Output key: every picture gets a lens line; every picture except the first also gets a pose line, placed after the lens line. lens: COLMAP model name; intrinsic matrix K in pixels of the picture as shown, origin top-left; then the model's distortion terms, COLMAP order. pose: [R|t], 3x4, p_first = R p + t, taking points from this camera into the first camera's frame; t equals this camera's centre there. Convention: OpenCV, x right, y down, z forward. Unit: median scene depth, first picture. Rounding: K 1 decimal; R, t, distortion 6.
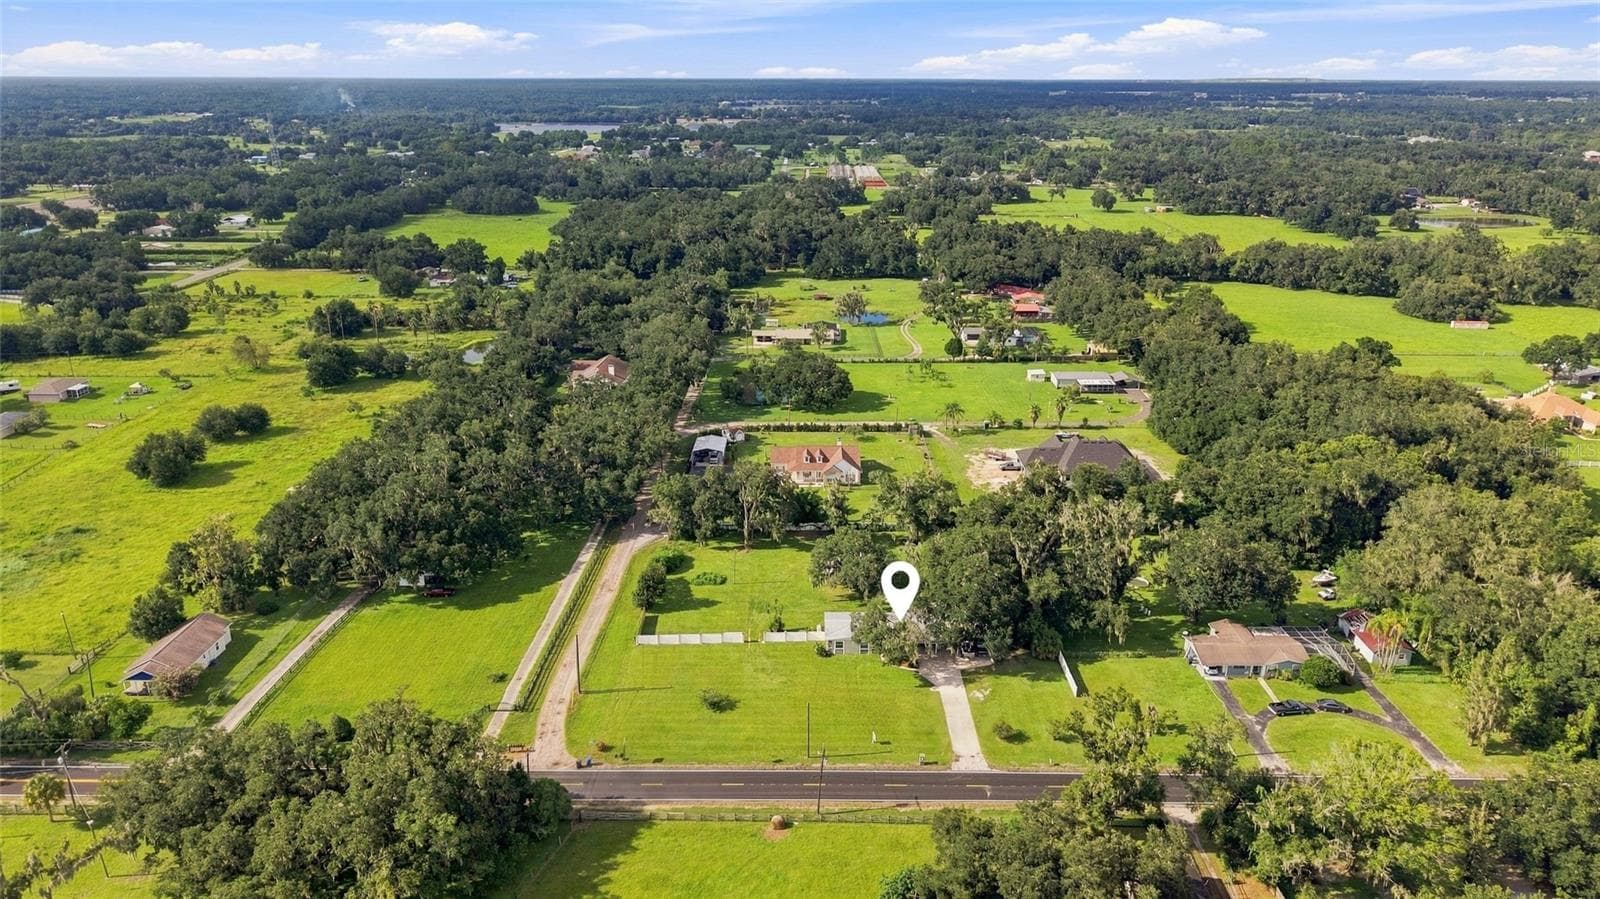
lens RADIAL K [[1067.6, 0, 800.0], [0, 1067.6, 449.5], [0, 0, 1]] dist [0.066374, -0.094116]
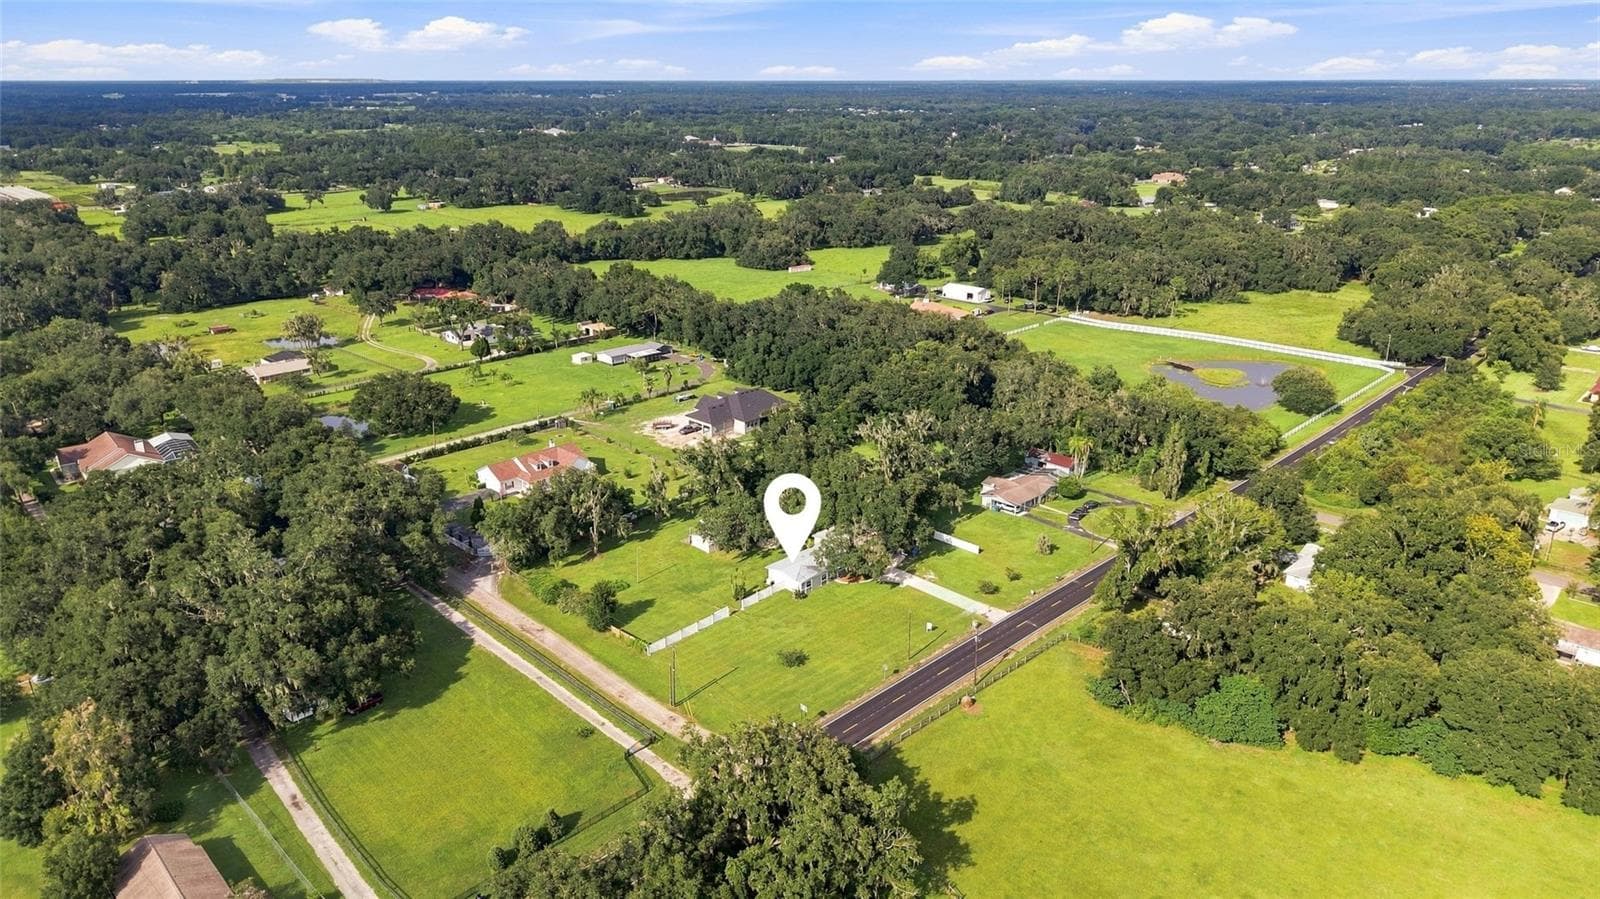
lens RADIAL K [[1067.6, 0, 800.0], [0, 1067.6, 449.5], [0, 0, 1]] dist [0.066374, -0.094116]
pose [[0.699434, -0.236393, 0.674471, -0.614360], [0.236009, 0.967171, 0.094236, -0.053506], [-0.674605, 0.093269, 0.732263, 0.159687]]
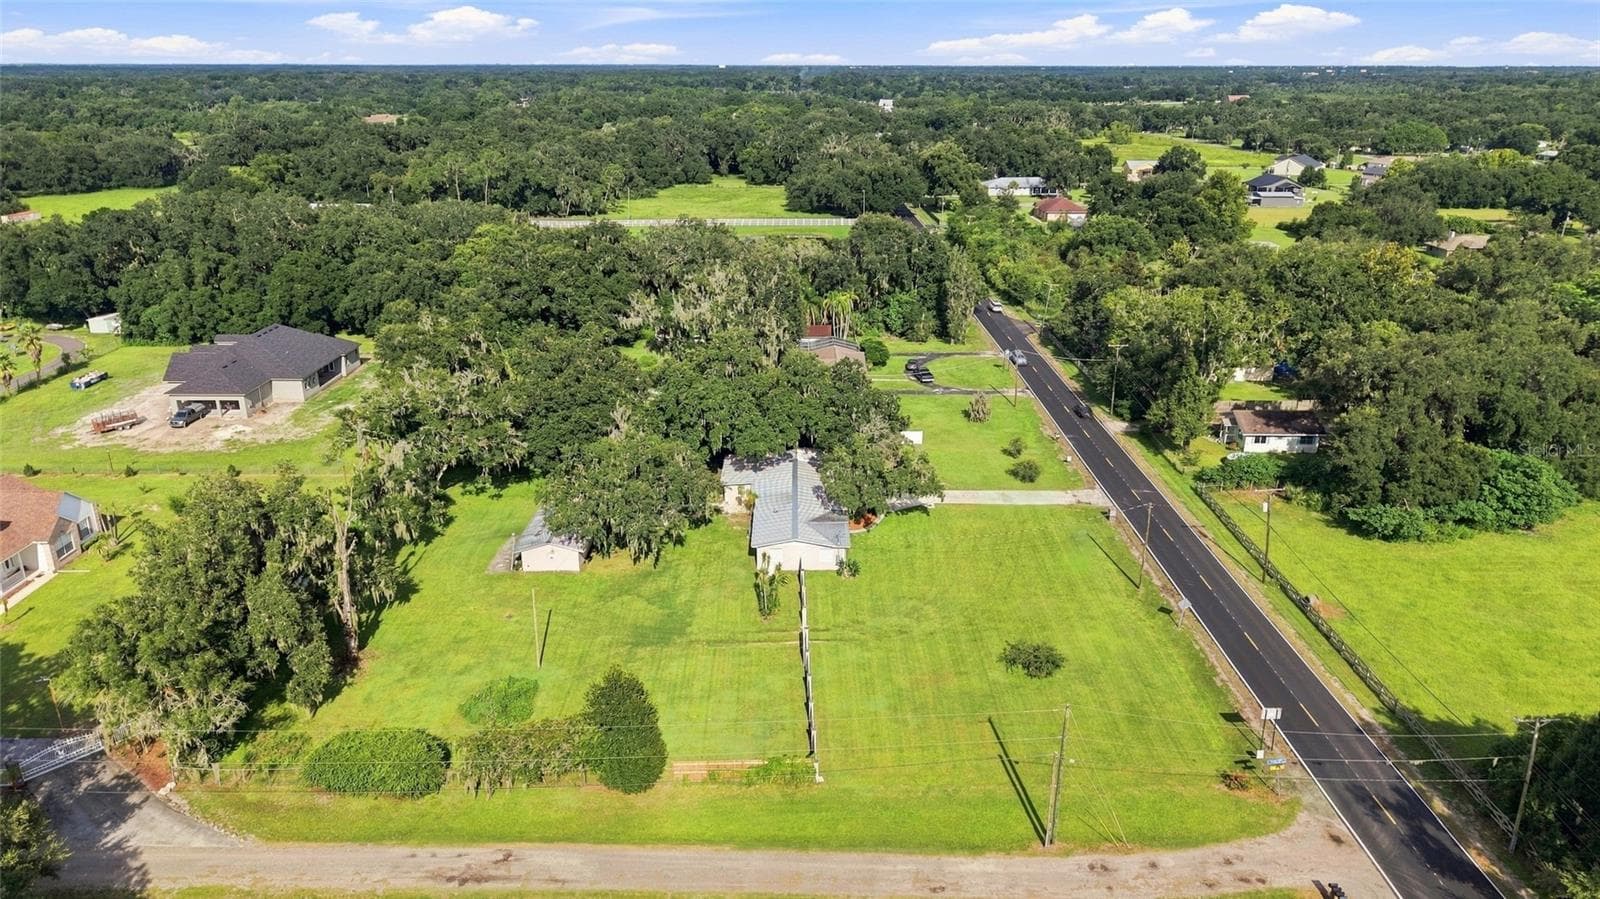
lens RADIAL K [[1067.6, 0, 800.0], [0, 1067.6, 449.5], [0, 0, 1]] dist [0.066374, -0.094116]
pose [[-0.022149, -0.332705, 0.942771, -0.456324], [0.326552, 0.888873, 0.321356, -0.059553], [-0.944920, 0.314981, 0.088958, 0.850804]]
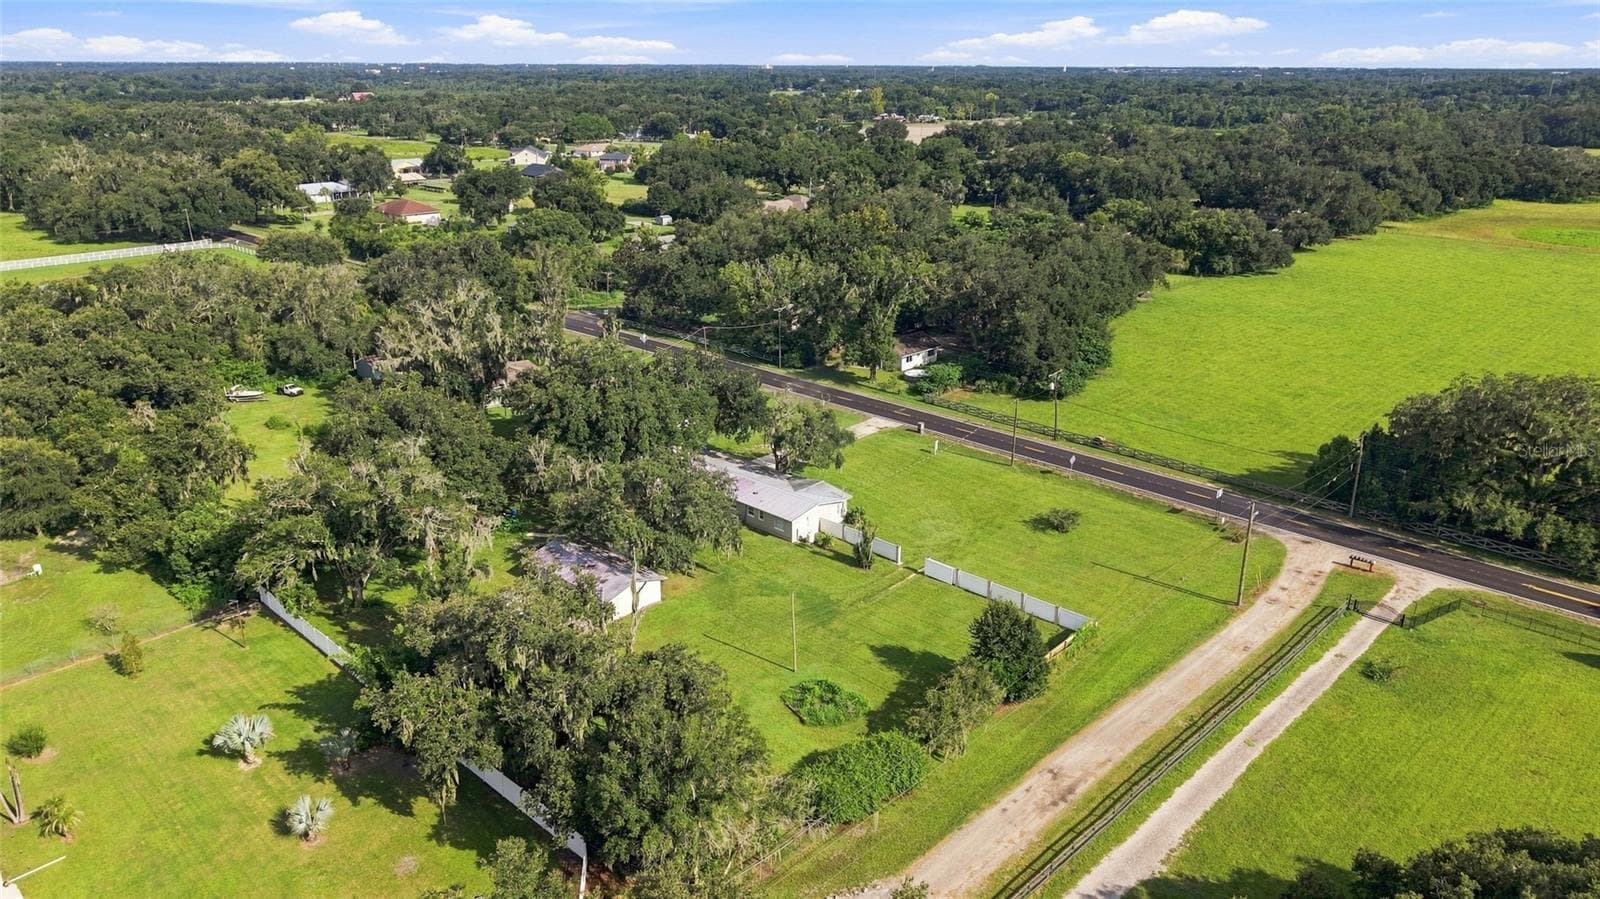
lens RADIAL K [[1067.6, 0, 800.0], [0, 1067.6, 449.5], [0, 0, 1]] dist [0.066374, -0.094116]
pose [[-0.732800, -0.227632, 0.641240, -0.333566], [0.223821, 0.809306, 0.543073, -0.192939], [-0.642580, 0.541486, -0.542110, 1.218683]]
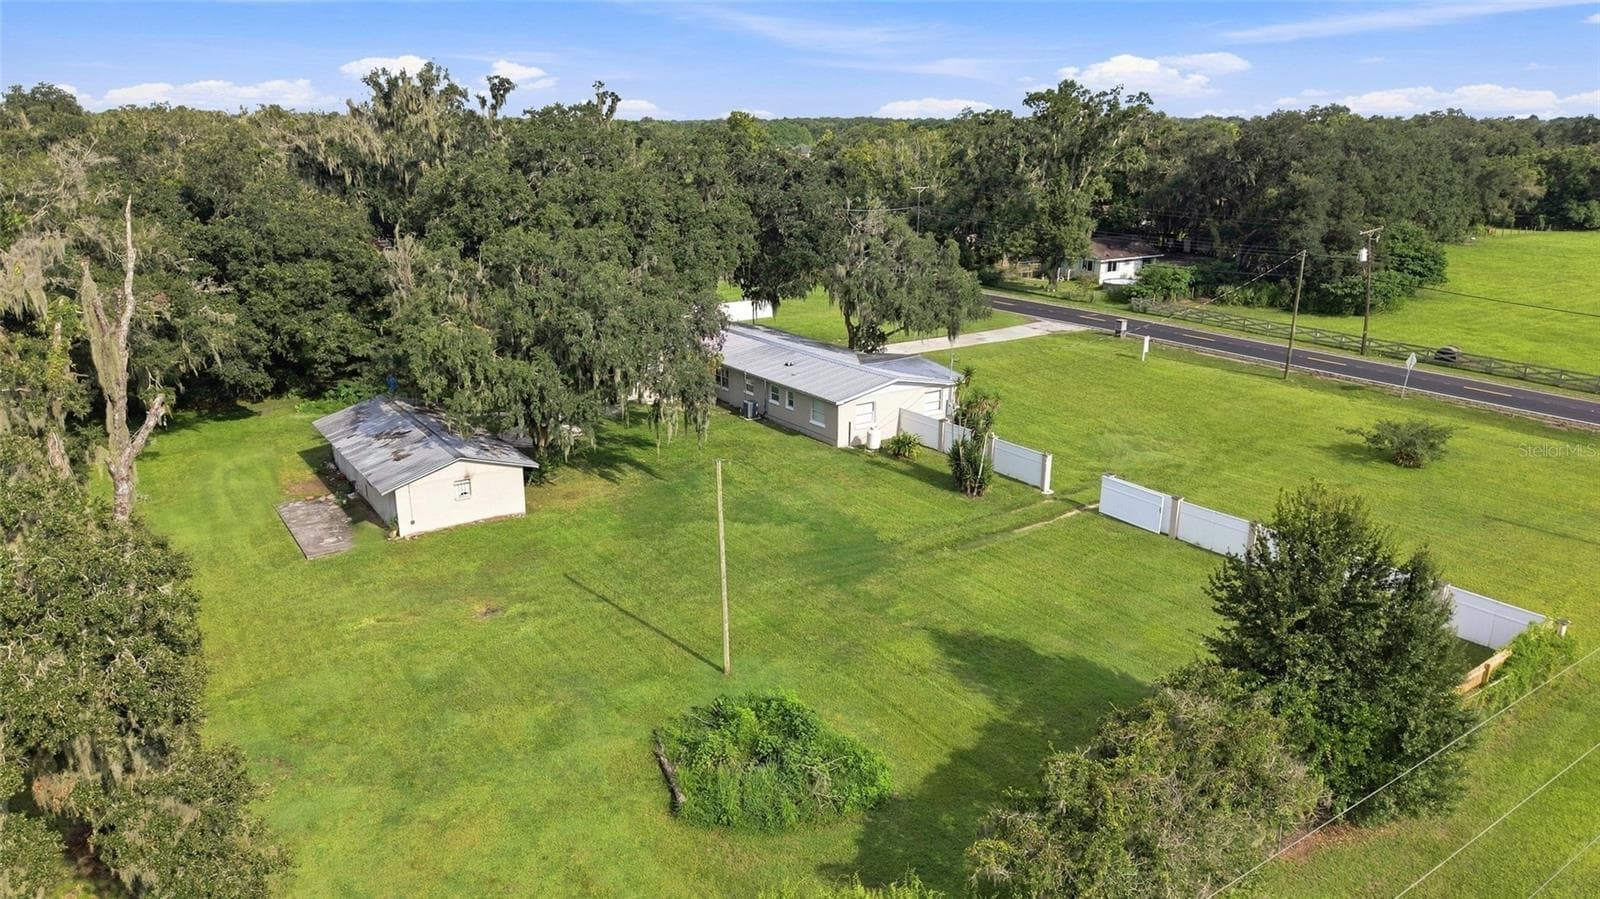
lens RADIAL K [[1067.6, 0, 800.0], [0, 1067.6, 449.5], [0, 0, 1]] dist [0.066374, -0.094116]
pose [[-0.582273, -0.228398, 0.780251, -0.198035], [0.270856, 0.850400, 0.451063, 0.022930], [-0.766547, 0.473978, -0.433302, 1.073629]]
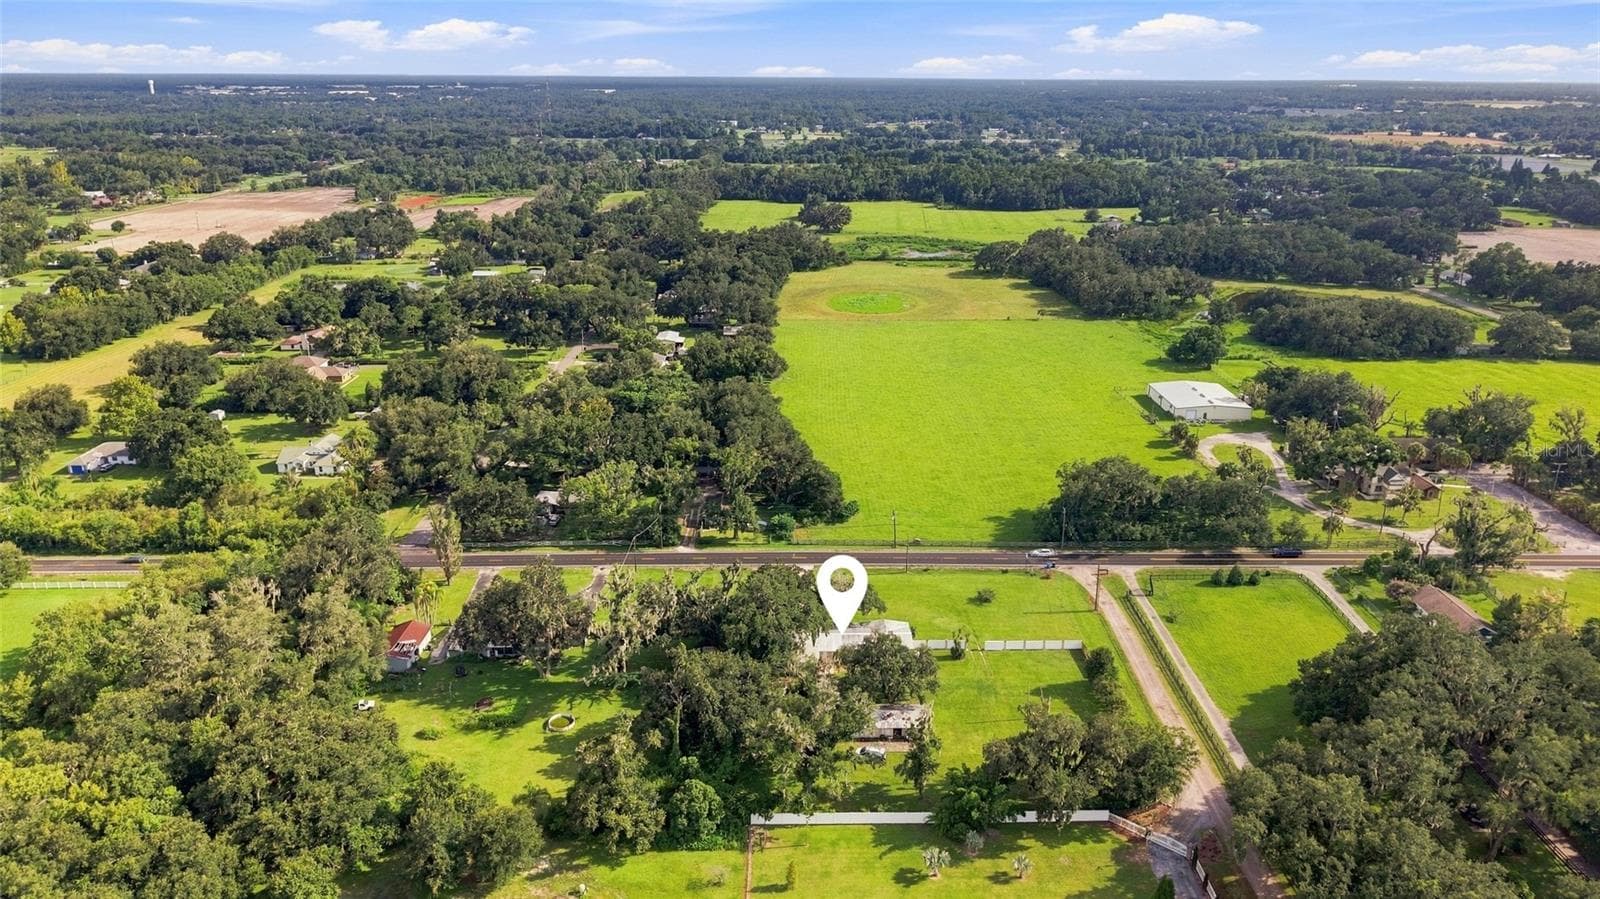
lens RADIAL K [[1067.6, 0, 800.0], [0, 1067.6, 449.5], [0, 0, 1]] dist [0.066374, -0.094116]
pose [[-0.999774, 0.011406, -0.017944, 0.143268], [-0.002503, 0.774914, 0.632062, -0.620382], [0.021115, 0.631964, -0.774710, 1.580049]]
